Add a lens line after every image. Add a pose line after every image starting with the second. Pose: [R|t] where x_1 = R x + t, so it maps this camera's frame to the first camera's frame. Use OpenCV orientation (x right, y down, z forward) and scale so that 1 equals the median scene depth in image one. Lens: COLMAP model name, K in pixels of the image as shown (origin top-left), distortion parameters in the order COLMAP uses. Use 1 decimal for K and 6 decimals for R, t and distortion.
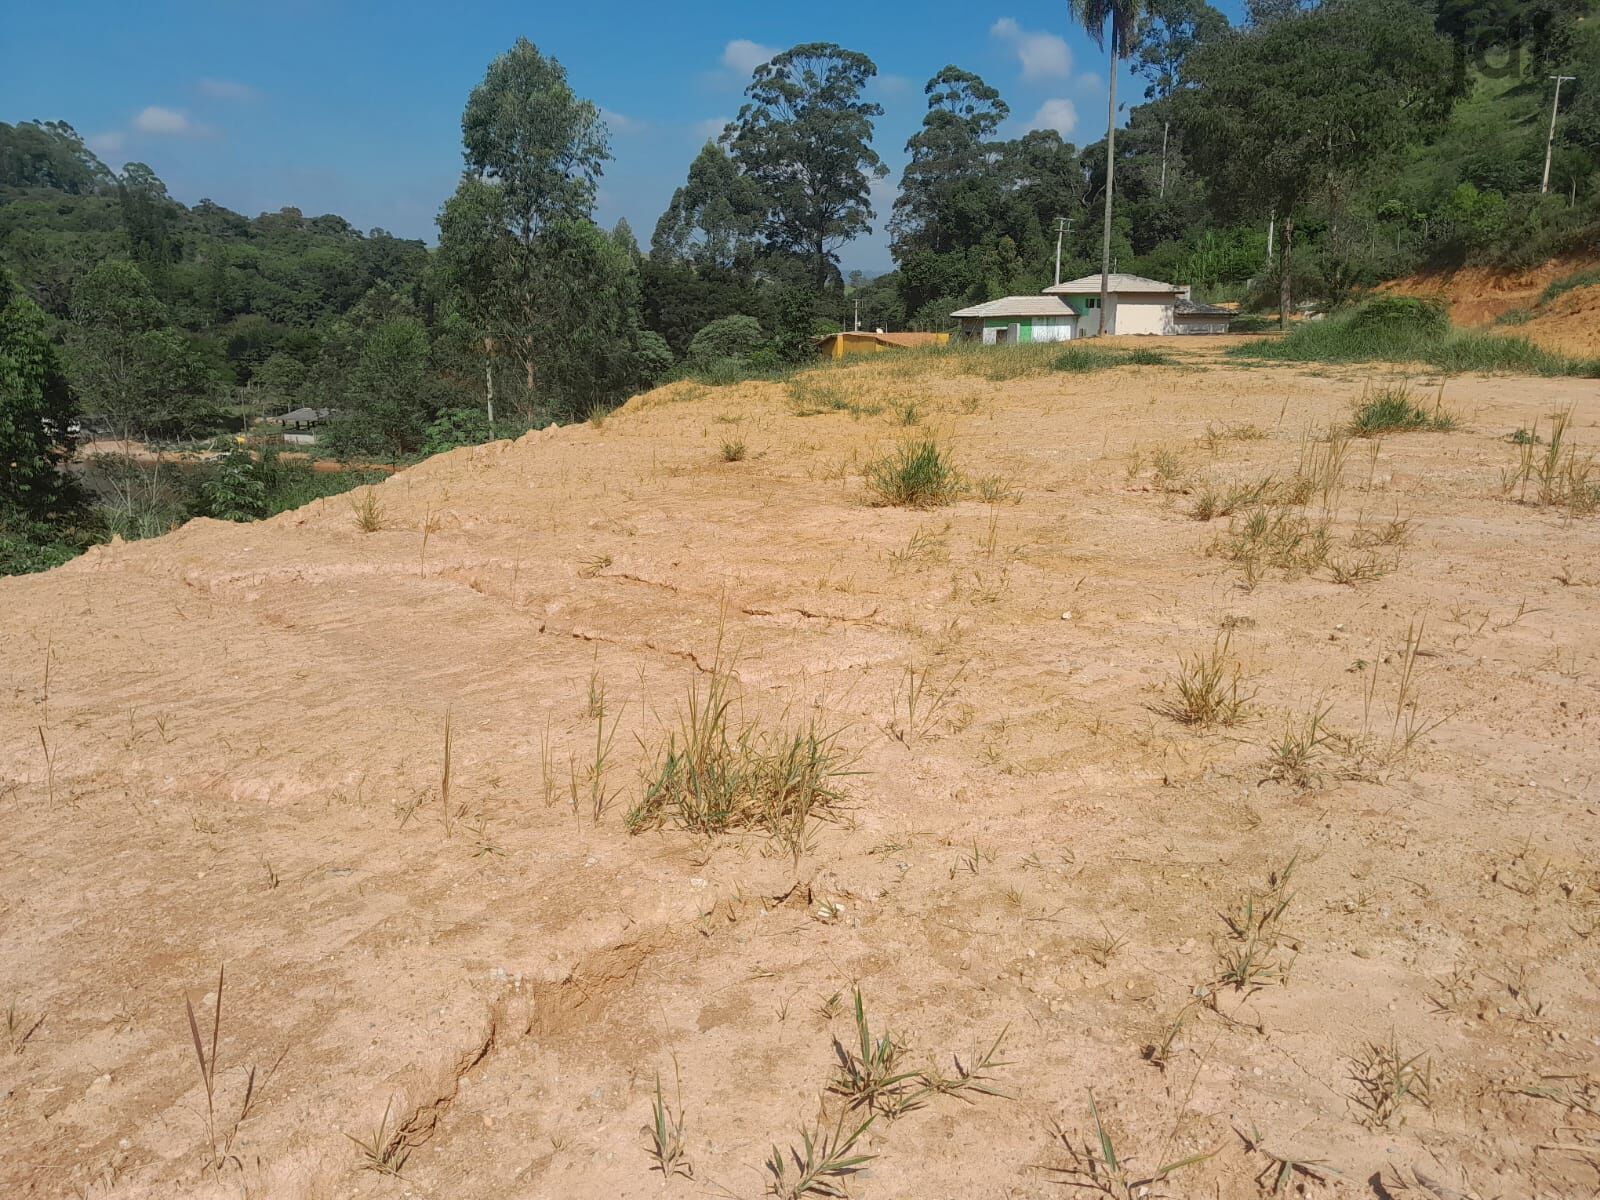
lens RADIAL K [[1317.0, 0, 810.3], [0, 1317.0, 609.6], [0, 0, 1]] dist [0.091934, -0.119327]
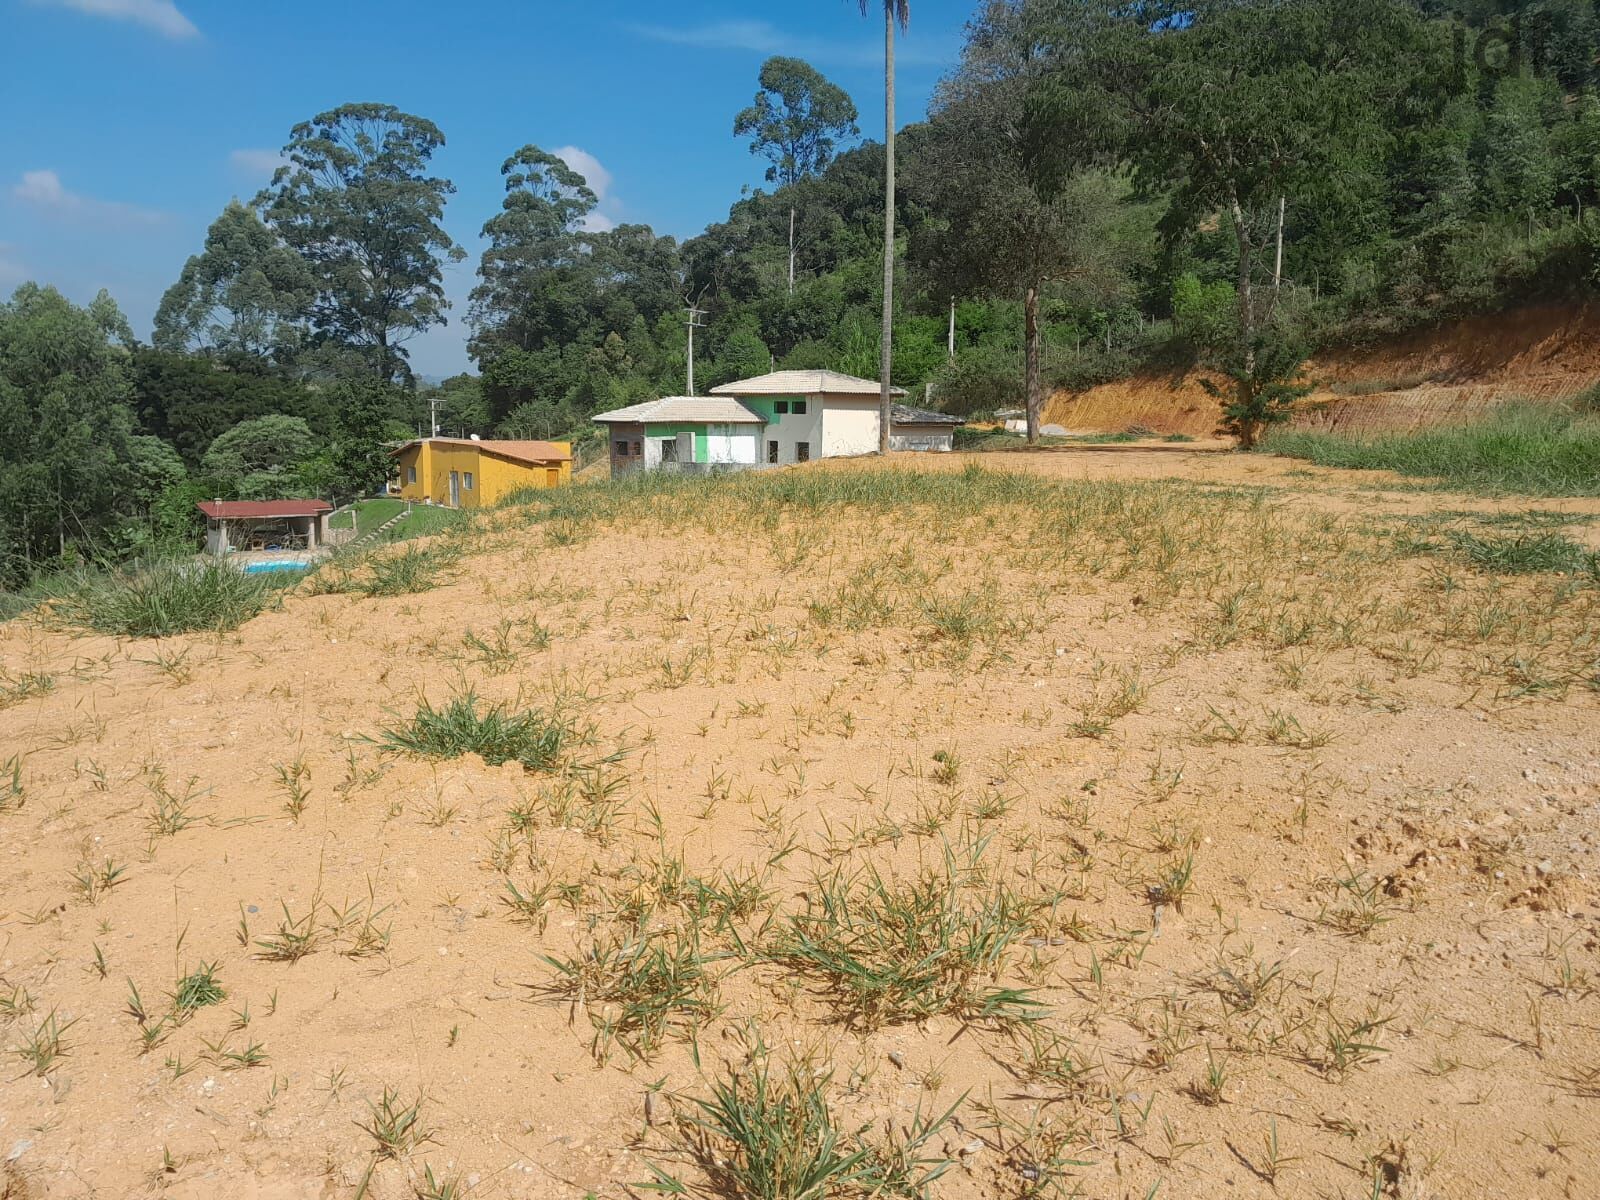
lens RADIAL K [[1317.0, 0, 797.6], [0, 1317.0, 601.9], [0, 0, 1]] dist [0.091934, -0.119327]
pose [[0.952544, -0.033687, 0.302533, -0.004766], [0.058722, 0.995525, -0.074039, -0.034858], [-0.298685, 0.088290, 0.950259, 0.160011]]
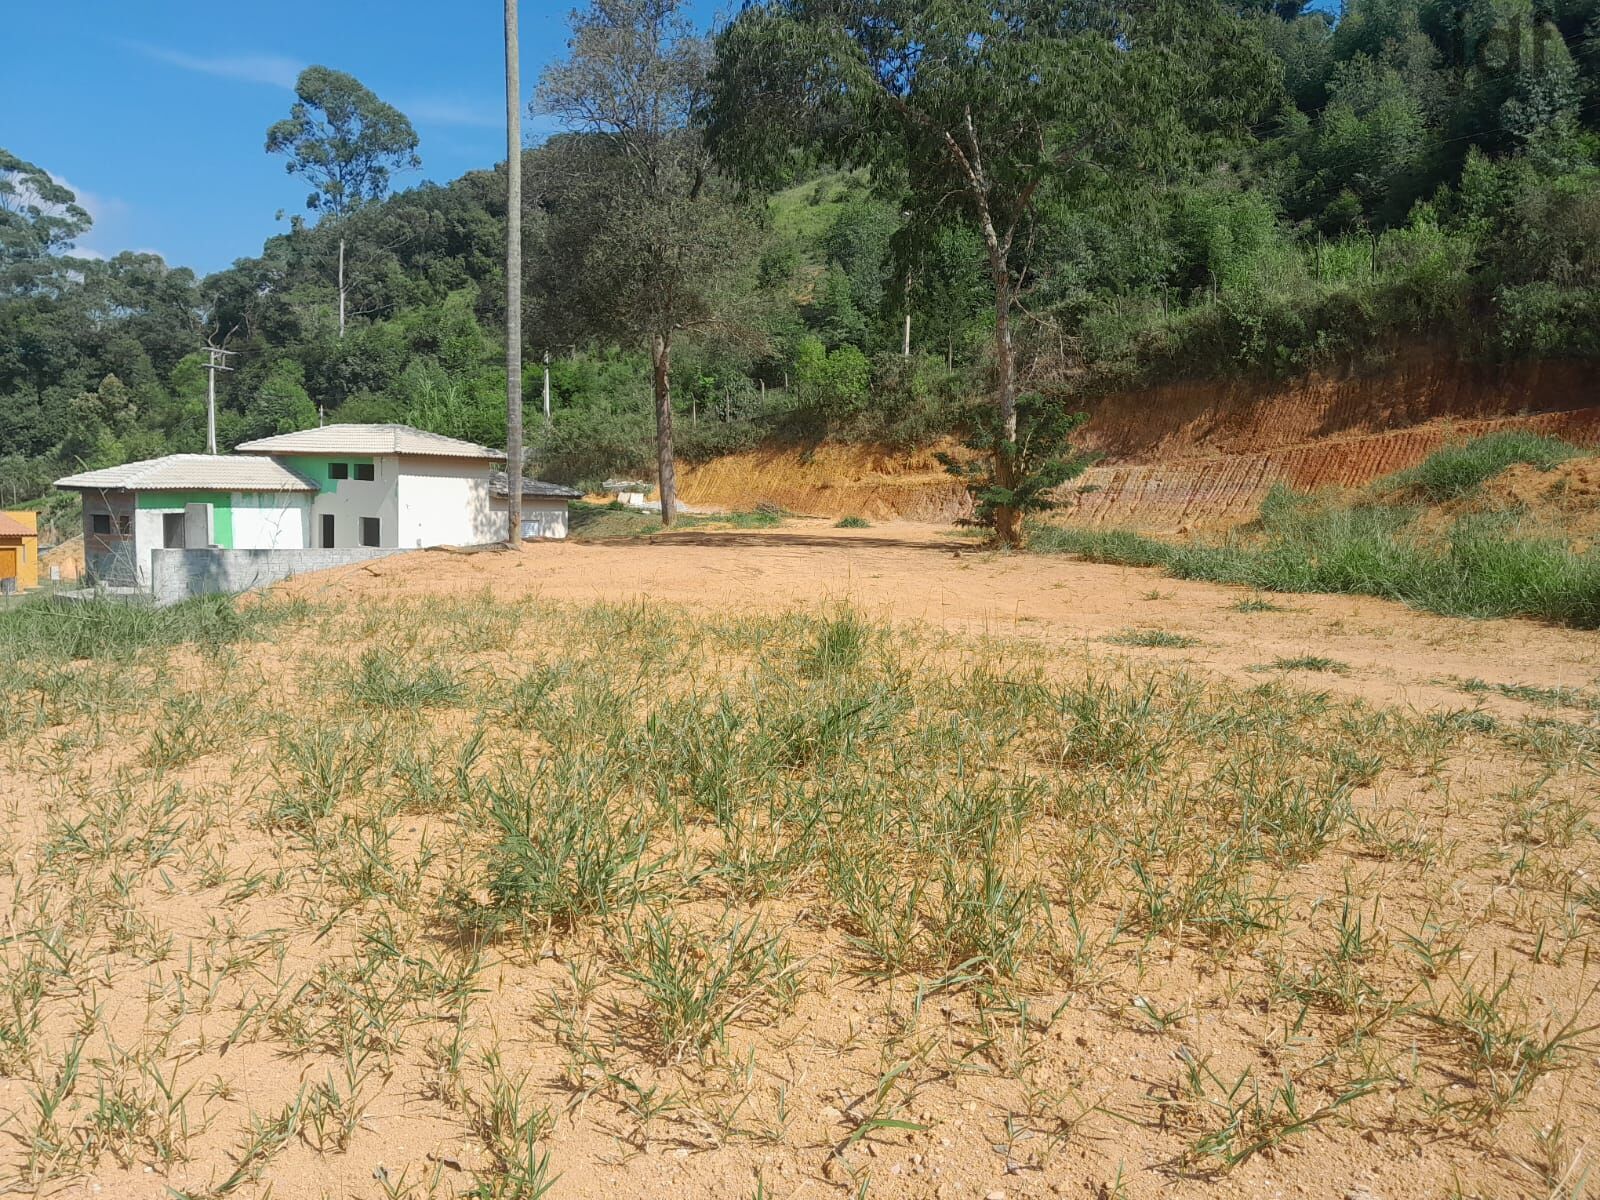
lens RADIAL K [[1317.0, 0, 803.8], [0, 1317.0, 607.2], [0, 0, 1]] dist [0.091934, -0.119327]
pose [[0.802331, -0.033254, 0.595952, 0.015194], [0.108985, 0.989824, -0.091494, -0.052505], [-0.586845, 0.138358, 0.797791, 0.231306]]
